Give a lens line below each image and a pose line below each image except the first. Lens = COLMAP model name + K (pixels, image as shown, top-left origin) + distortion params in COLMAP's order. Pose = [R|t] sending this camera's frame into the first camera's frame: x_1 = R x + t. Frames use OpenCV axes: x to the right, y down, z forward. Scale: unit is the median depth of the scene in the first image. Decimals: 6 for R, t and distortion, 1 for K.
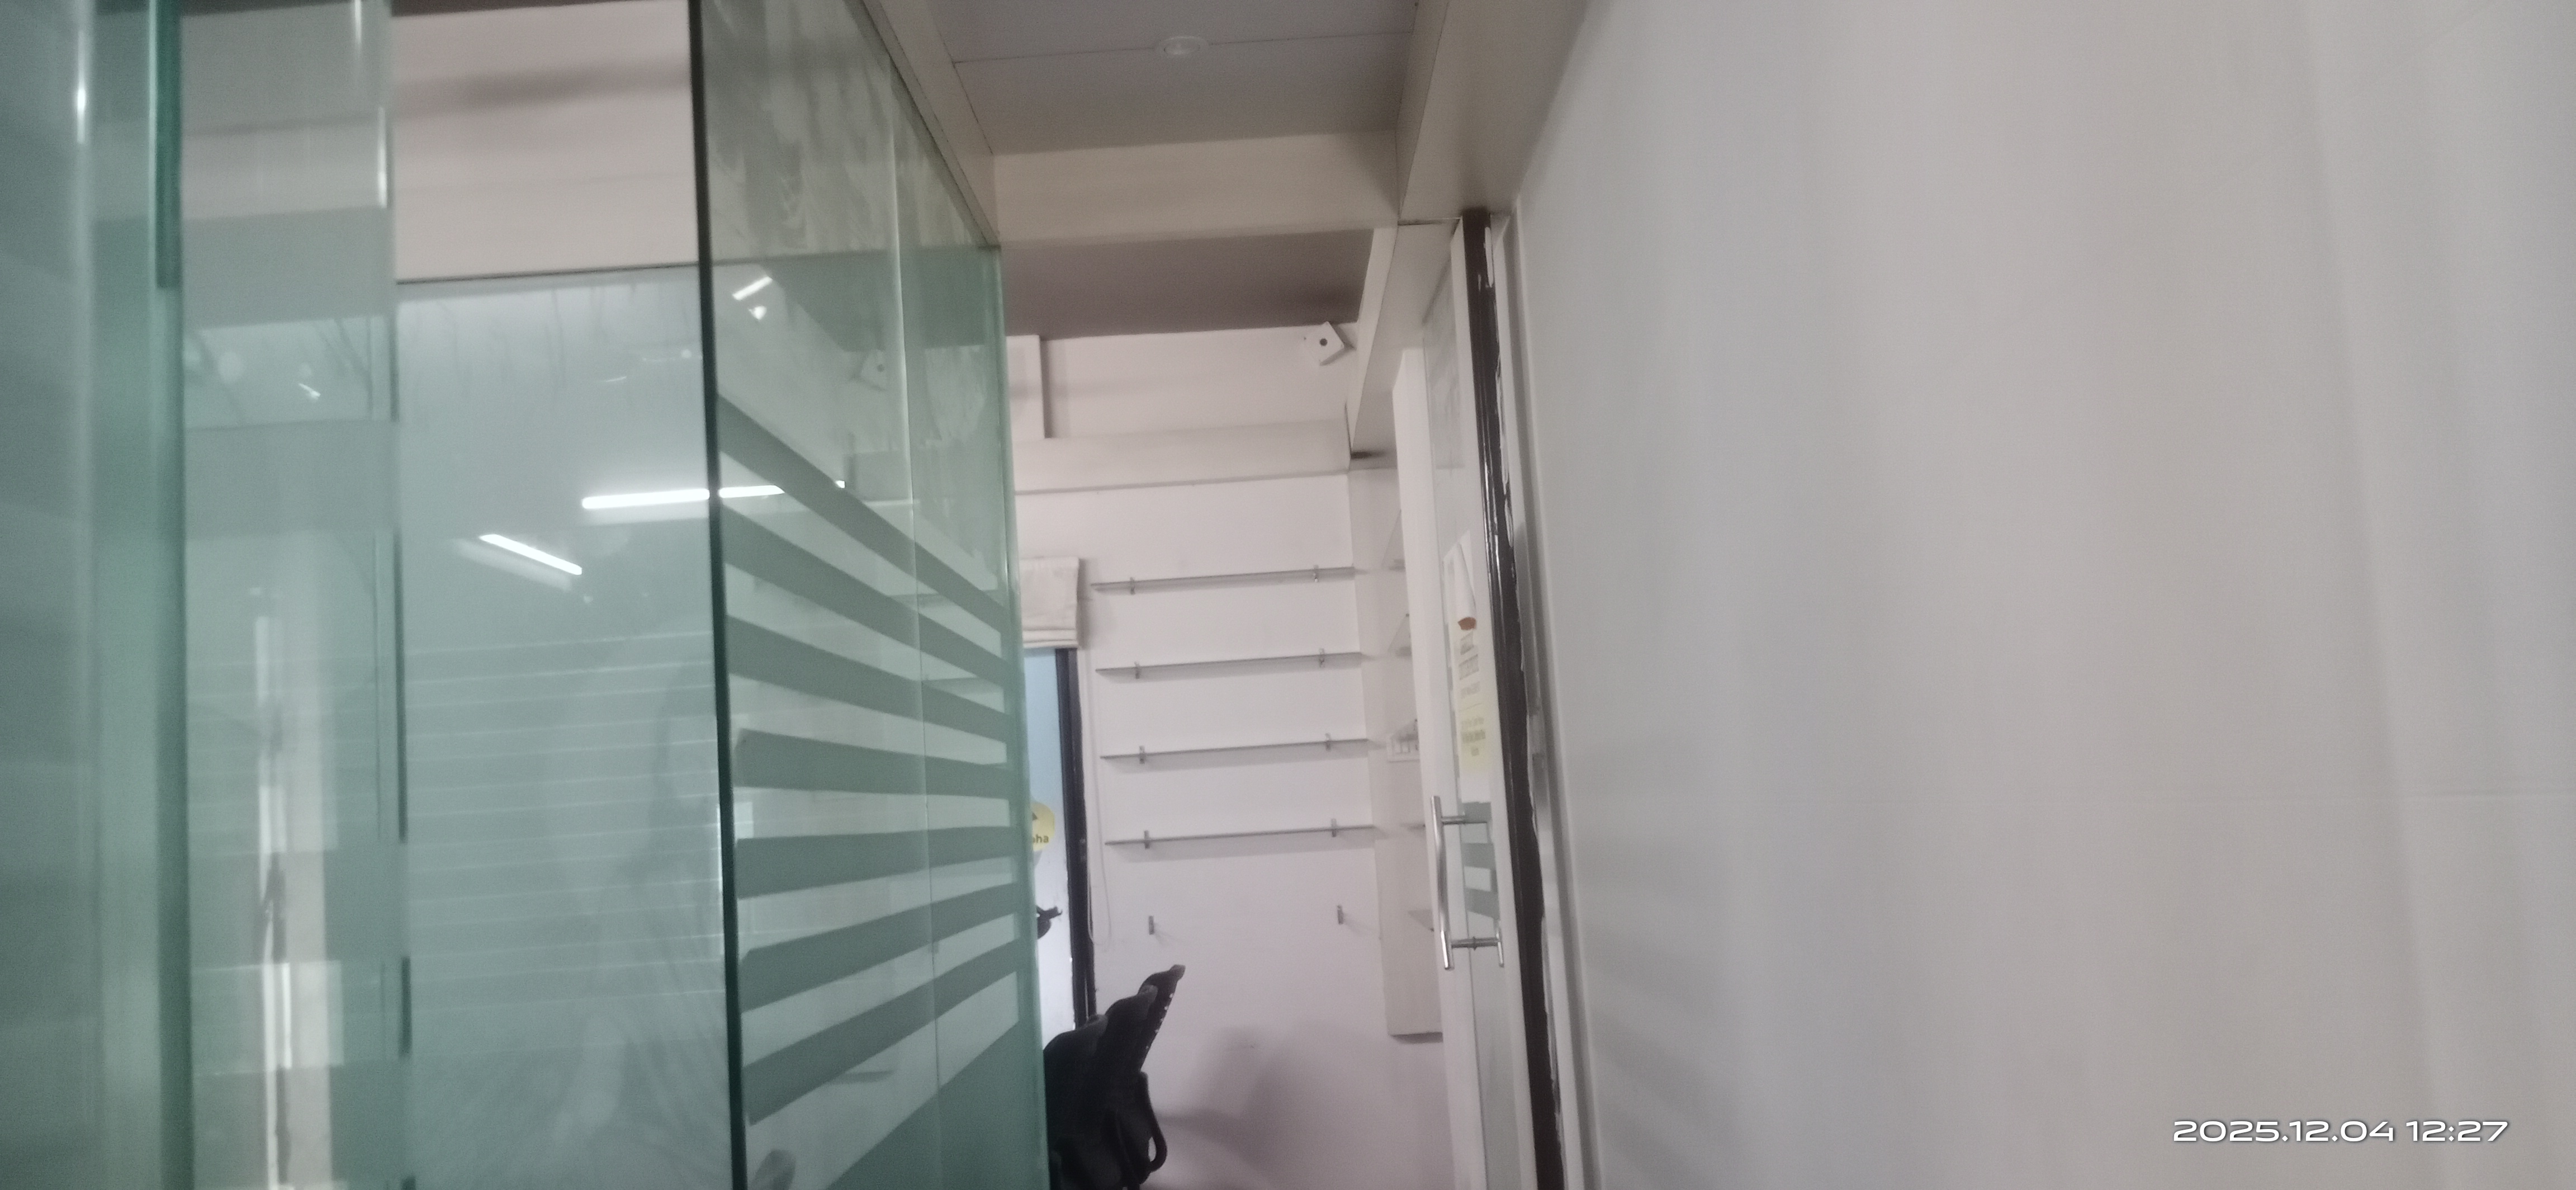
lens RADIAL K [[2069.6, 0, 1296.0], [0, 2069.6, 602.1], [0, 0, 1]] dist [0.123225, -0.227402]
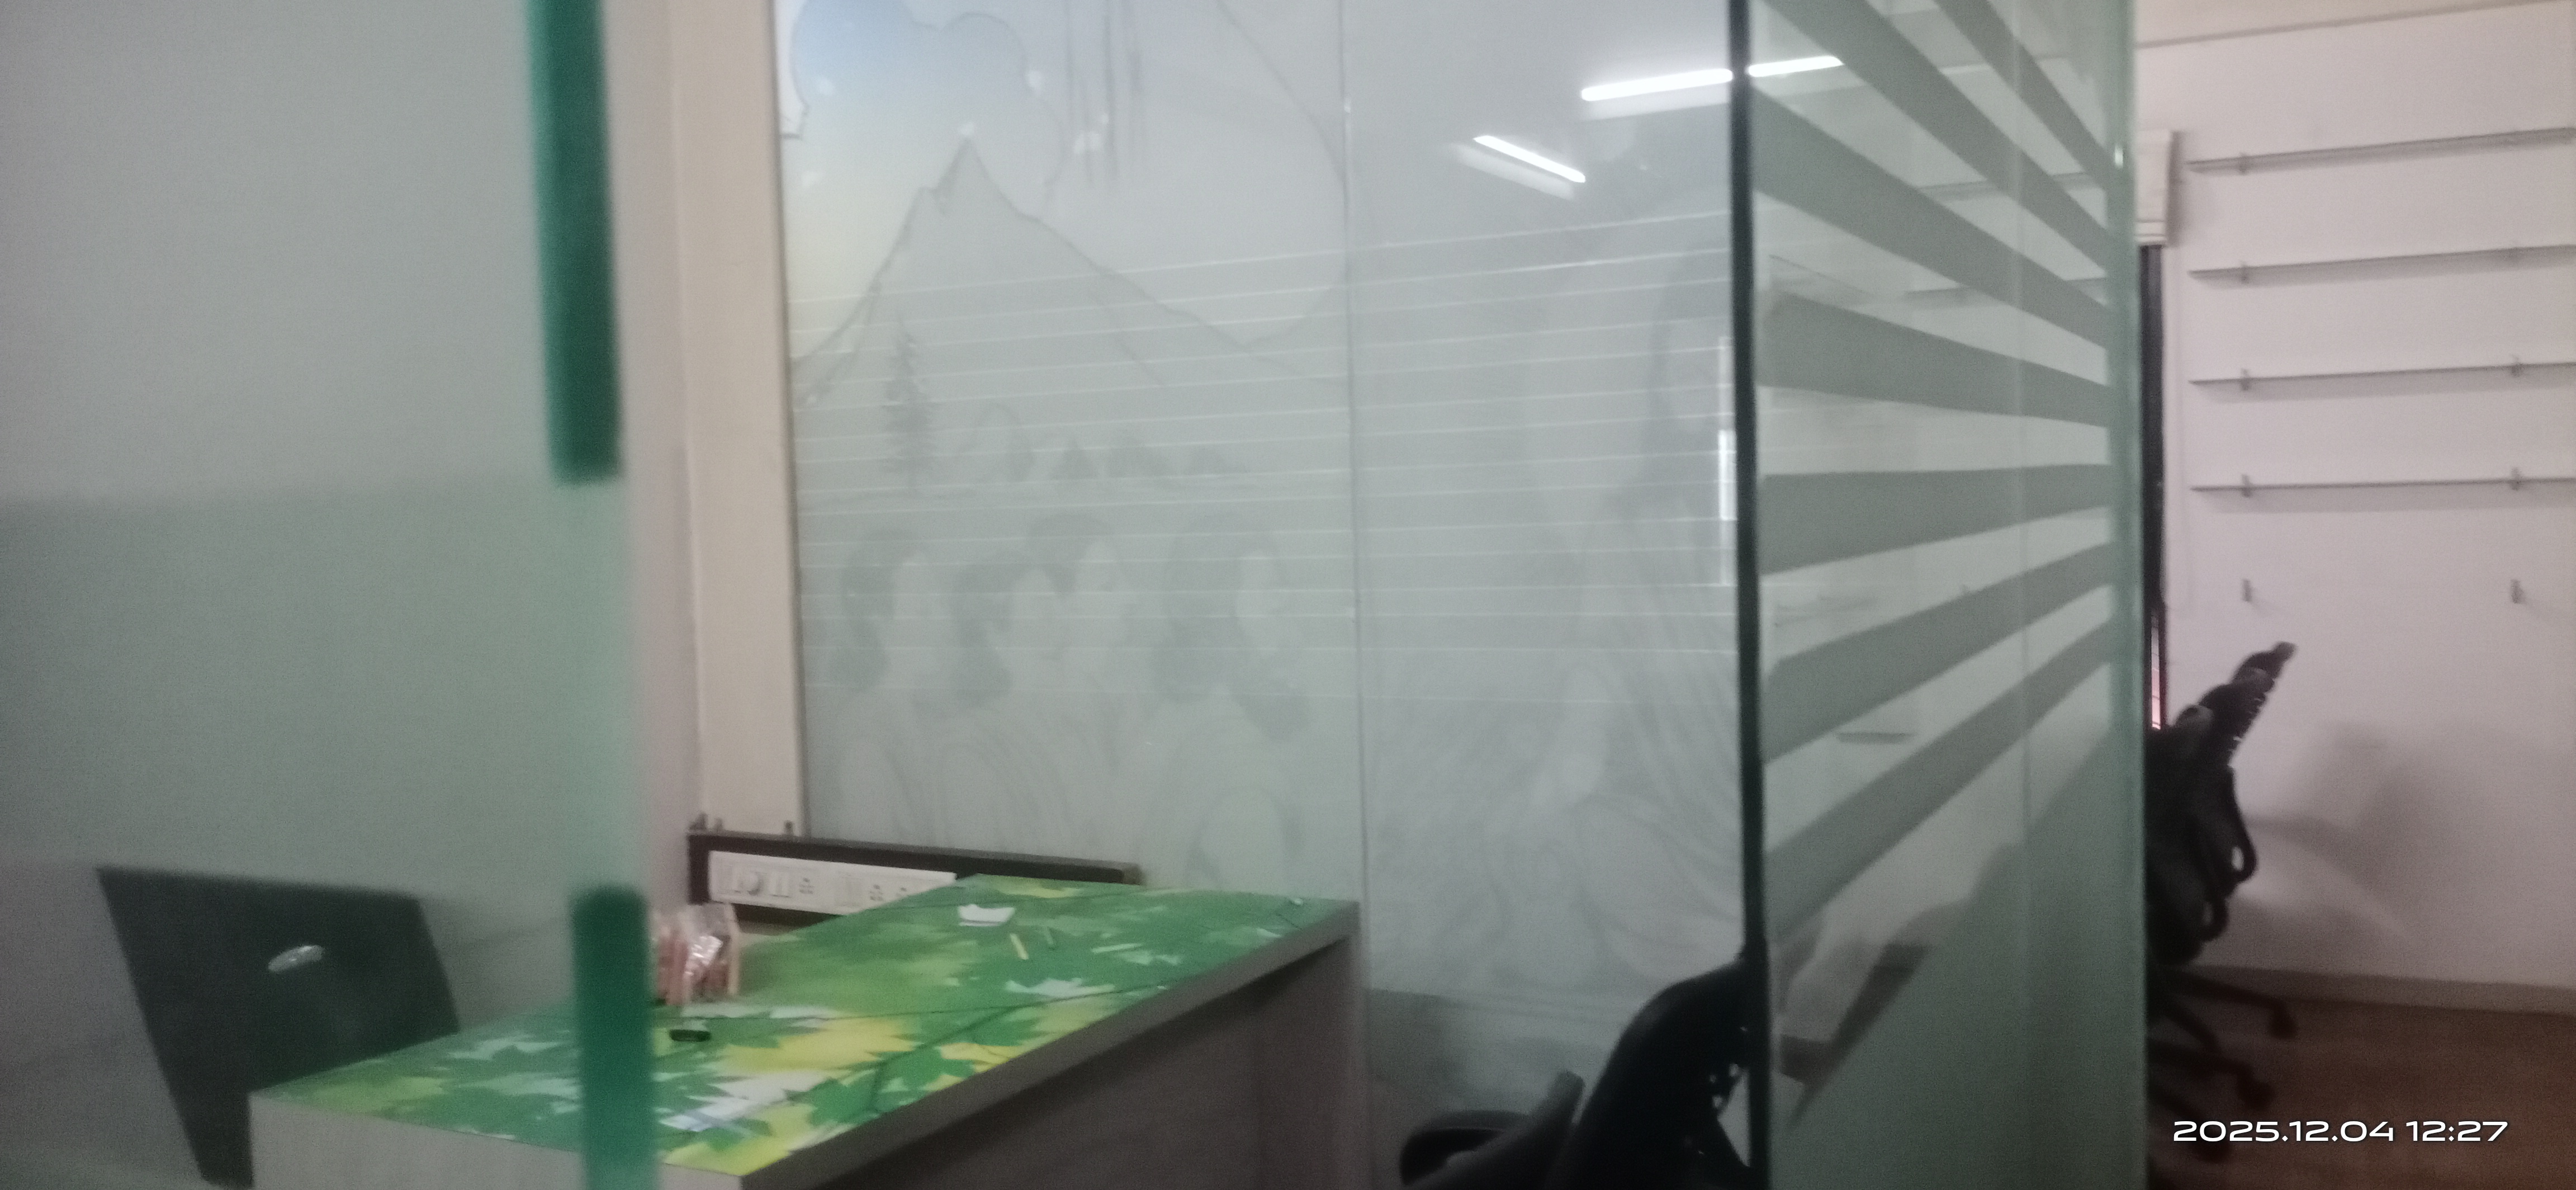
lens RADIAL K [[2069.6, 0, 1296.0], [0, 2069.6, 602.1], [0, 0, 1]] dist [0.123225, -0.227402]
pose [[0.891833, 0.059196, -0.448475, -0.032923], [0.020531, 0.985083, 0.170852, 0.012515], [0.451899, -0.161579, 0.877314, 0.115521]]
